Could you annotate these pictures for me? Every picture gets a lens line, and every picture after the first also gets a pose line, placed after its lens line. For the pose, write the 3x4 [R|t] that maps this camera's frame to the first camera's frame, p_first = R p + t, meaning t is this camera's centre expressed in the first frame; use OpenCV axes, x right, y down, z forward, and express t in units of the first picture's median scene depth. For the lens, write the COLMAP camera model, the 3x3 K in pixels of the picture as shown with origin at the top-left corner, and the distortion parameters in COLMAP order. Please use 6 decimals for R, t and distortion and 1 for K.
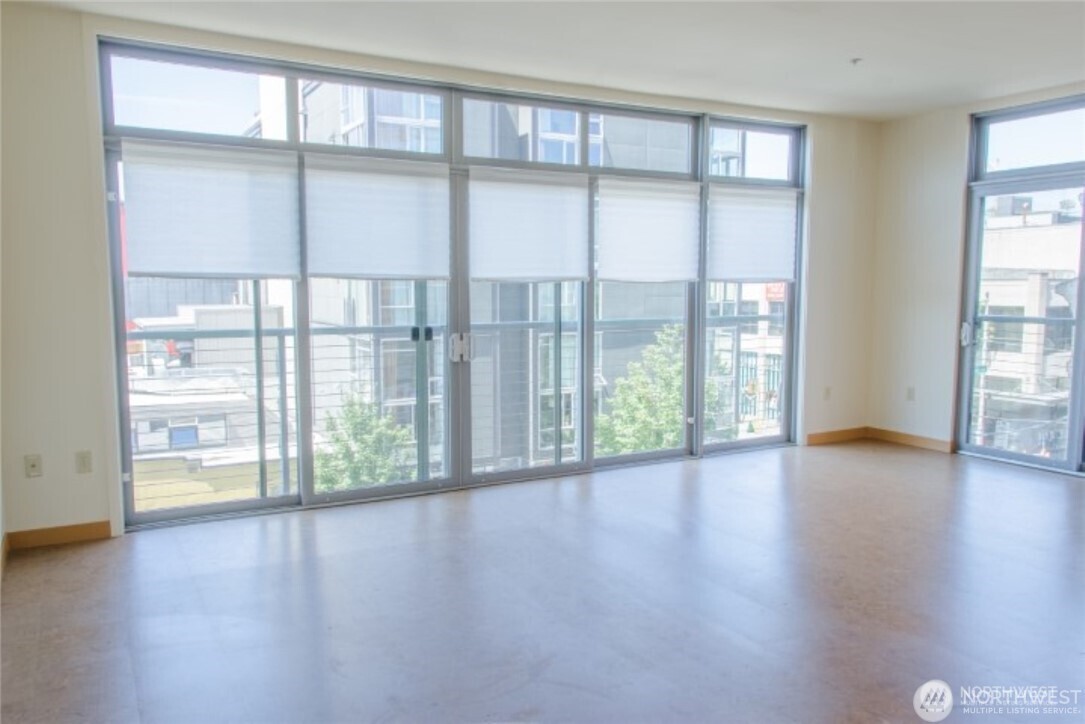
lens RADIAL K [[843.8, 0, 541.1], [0, 843.8, 375.5], [0, 0, 1]] dist [0.008826, -0.004392]
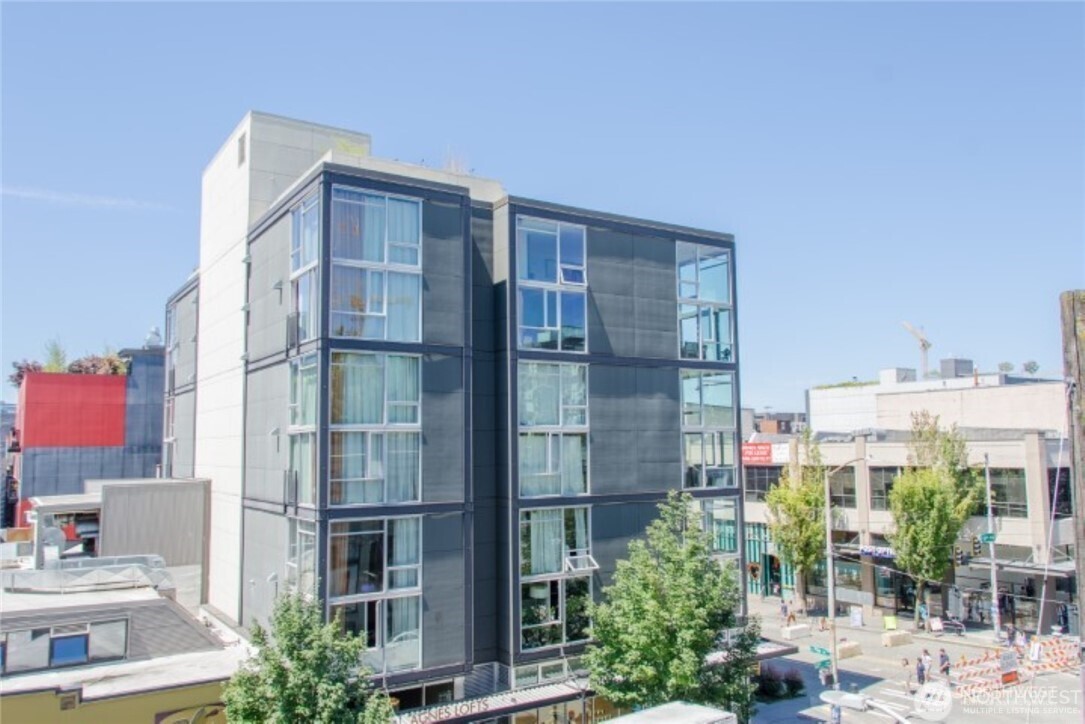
lens RADIAL K [[836.4, 0, 546.0], [0, 836.4, 375.2], [0, 0, 1]] dist [0.020700, -0.004459]
pose [[0.997507, -0.005883, 0.070317, -0.033574], [0.019494, 0.980710, -0.194492, -0.016706], [-0.067817, 0.195378, 0.978380, 0.152506]]
